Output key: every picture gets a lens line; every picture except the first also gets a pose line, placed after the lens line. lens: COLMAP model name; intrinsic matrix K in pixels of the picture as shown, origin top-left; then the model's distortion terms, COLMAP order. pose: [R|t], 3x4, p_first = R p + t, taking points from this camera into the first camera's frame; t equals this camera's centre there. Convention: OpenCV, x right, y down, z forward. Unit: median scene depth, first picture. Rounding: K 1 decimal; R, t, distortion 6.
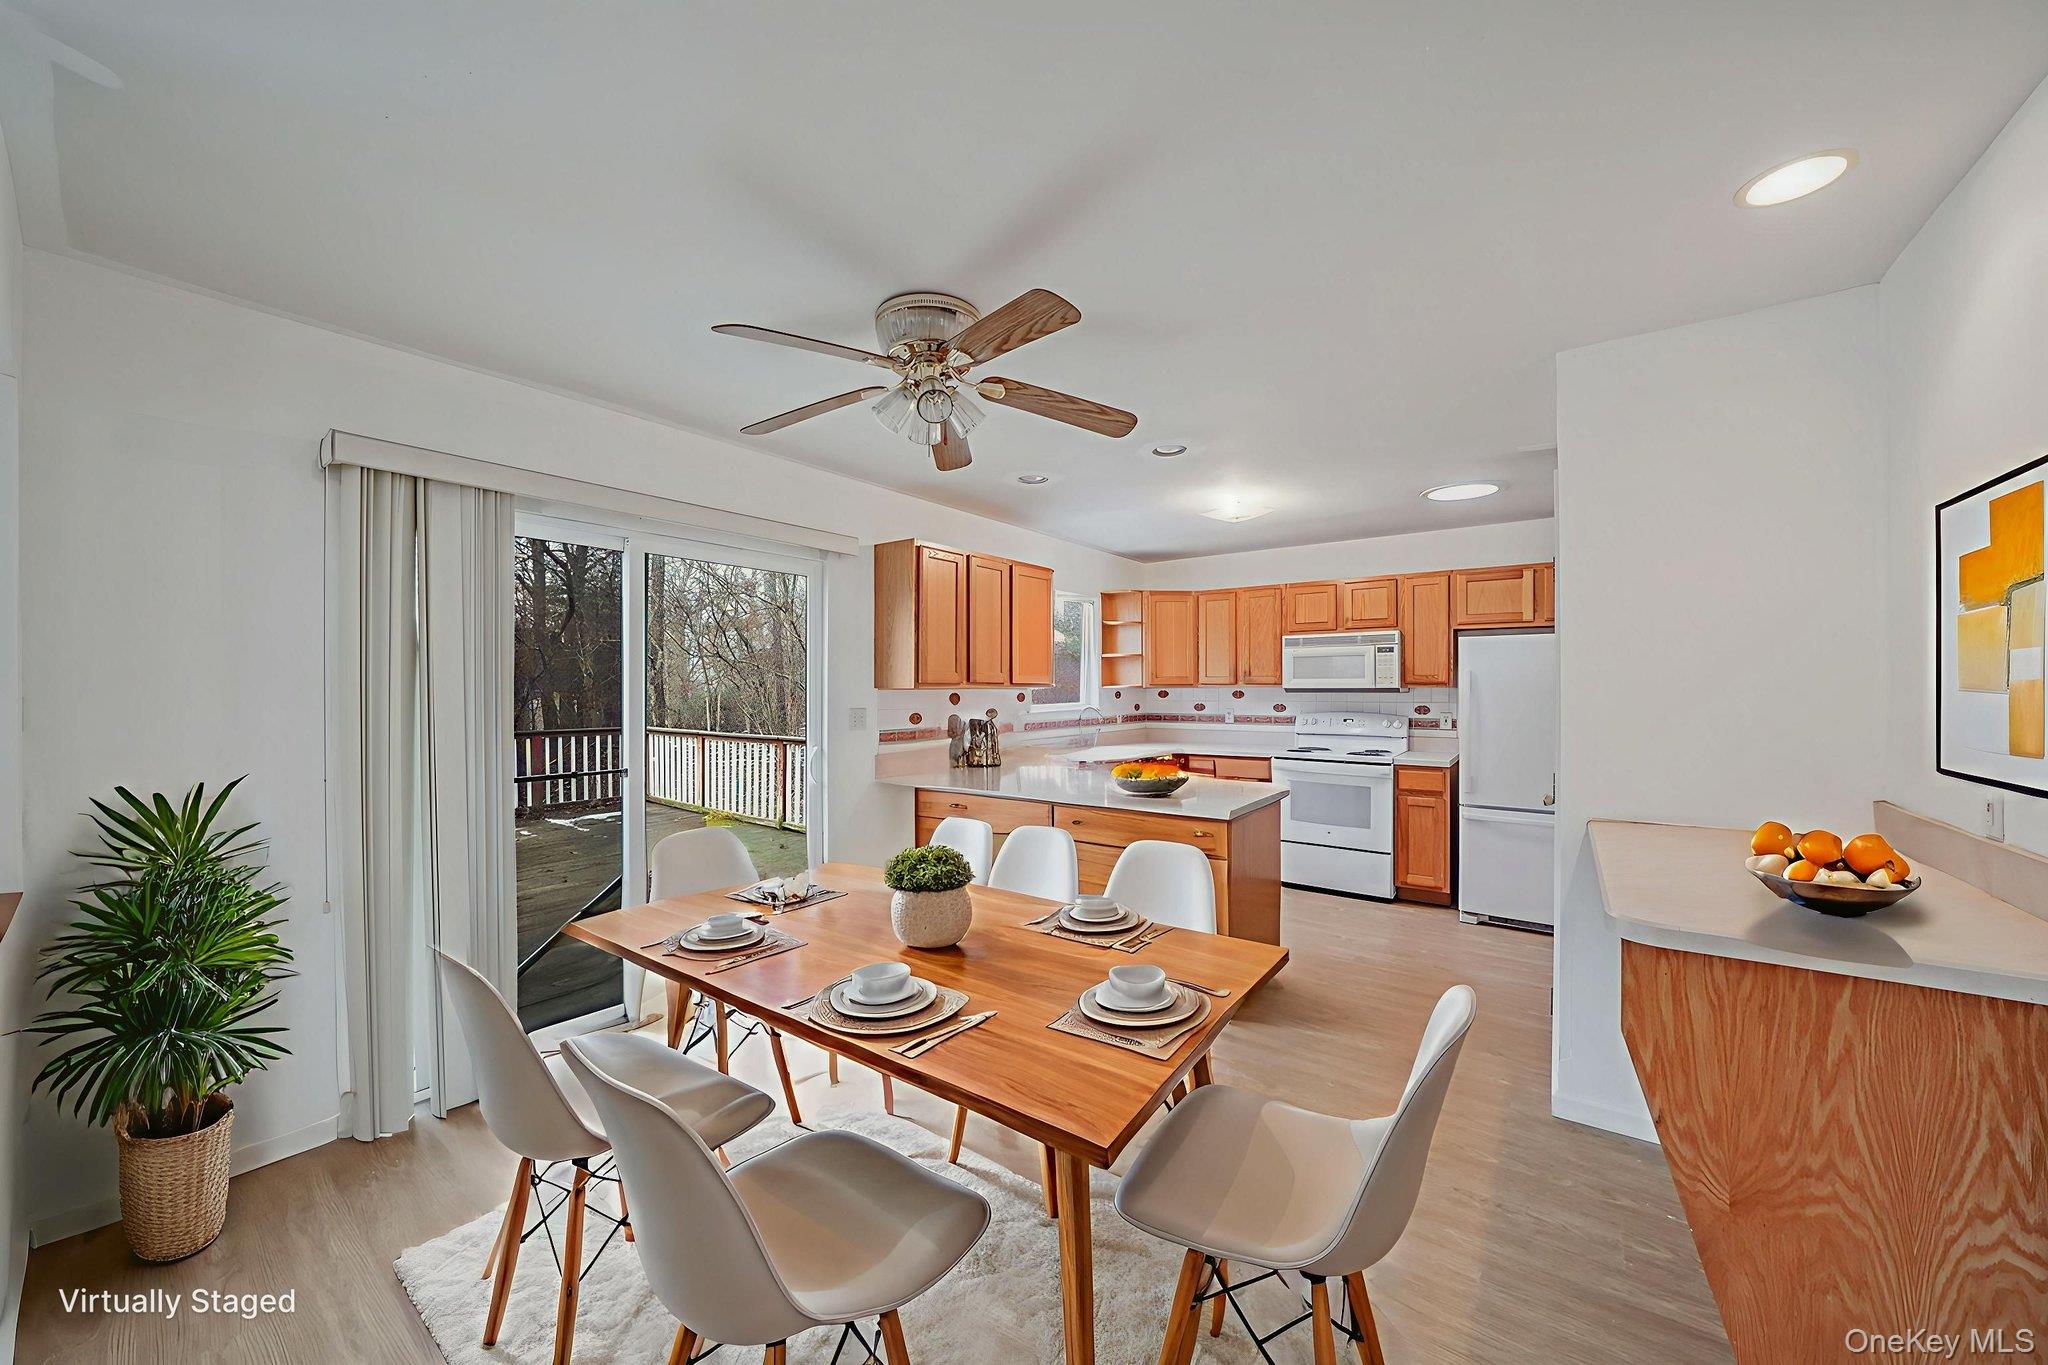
lens RADIAL K [[737.7, 0, 1016.4], [0, 737.7, 683.8], [0, 0, 1]] dist [-0.009624, 0.000027]
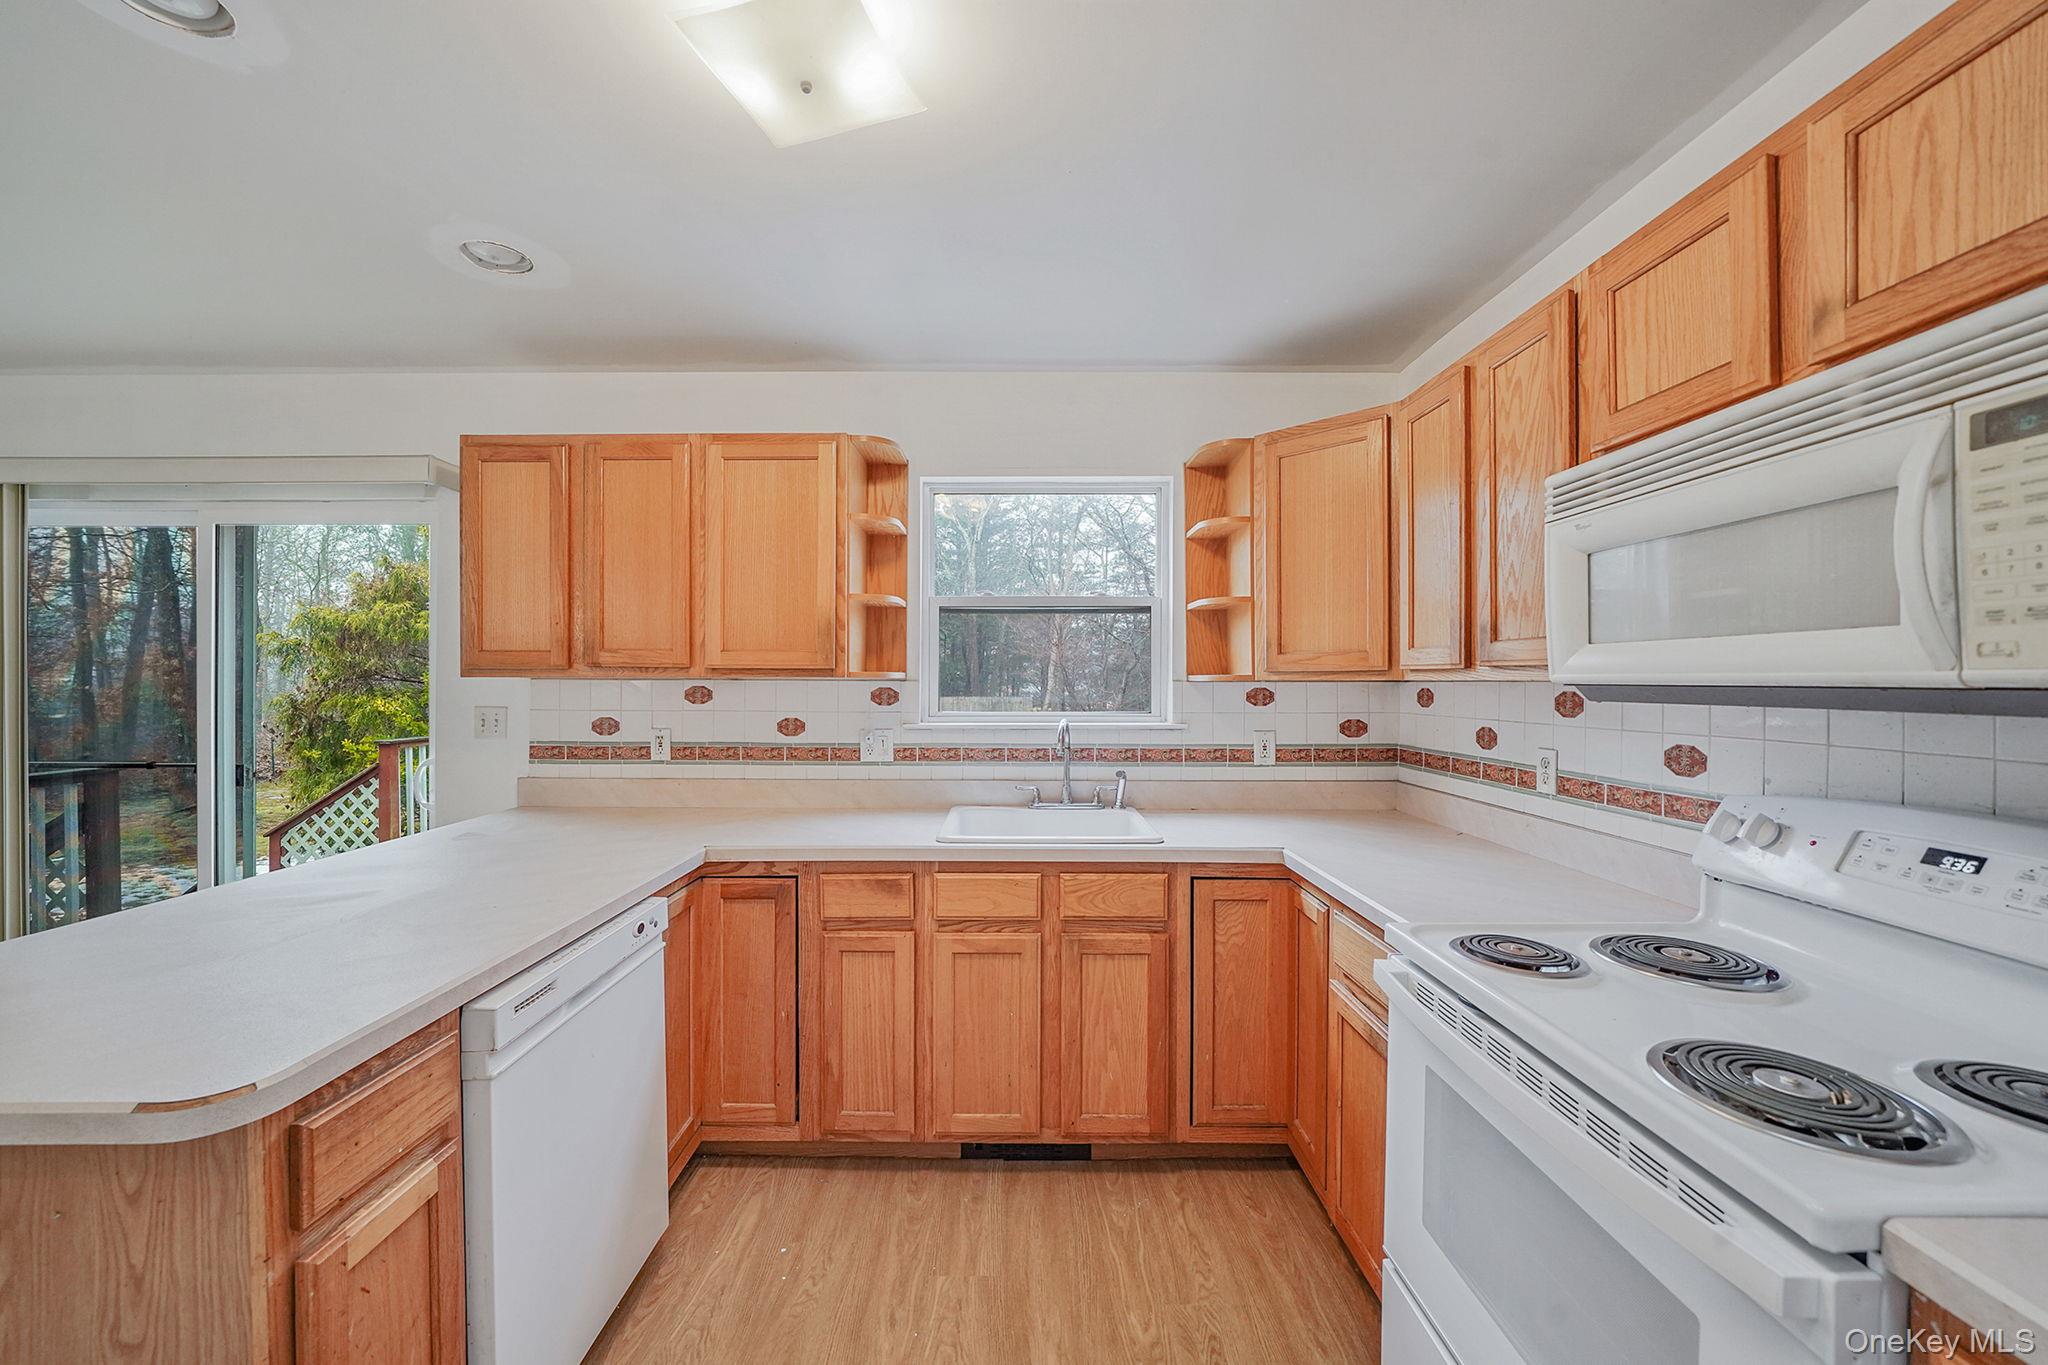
lens RADIAL K [[770.3, 0, 1010.5], [0, 770.3, 680.8], [0, 0, 1]] dist [-0.012668, 0.001277]
pose [[0.597239, 0.005729, -0.802043, 0.483384], [-0.000843, 0.999978, 0.006515, 0.003683], [0.802063, -0.003214, 0.597231, 0.727908]]
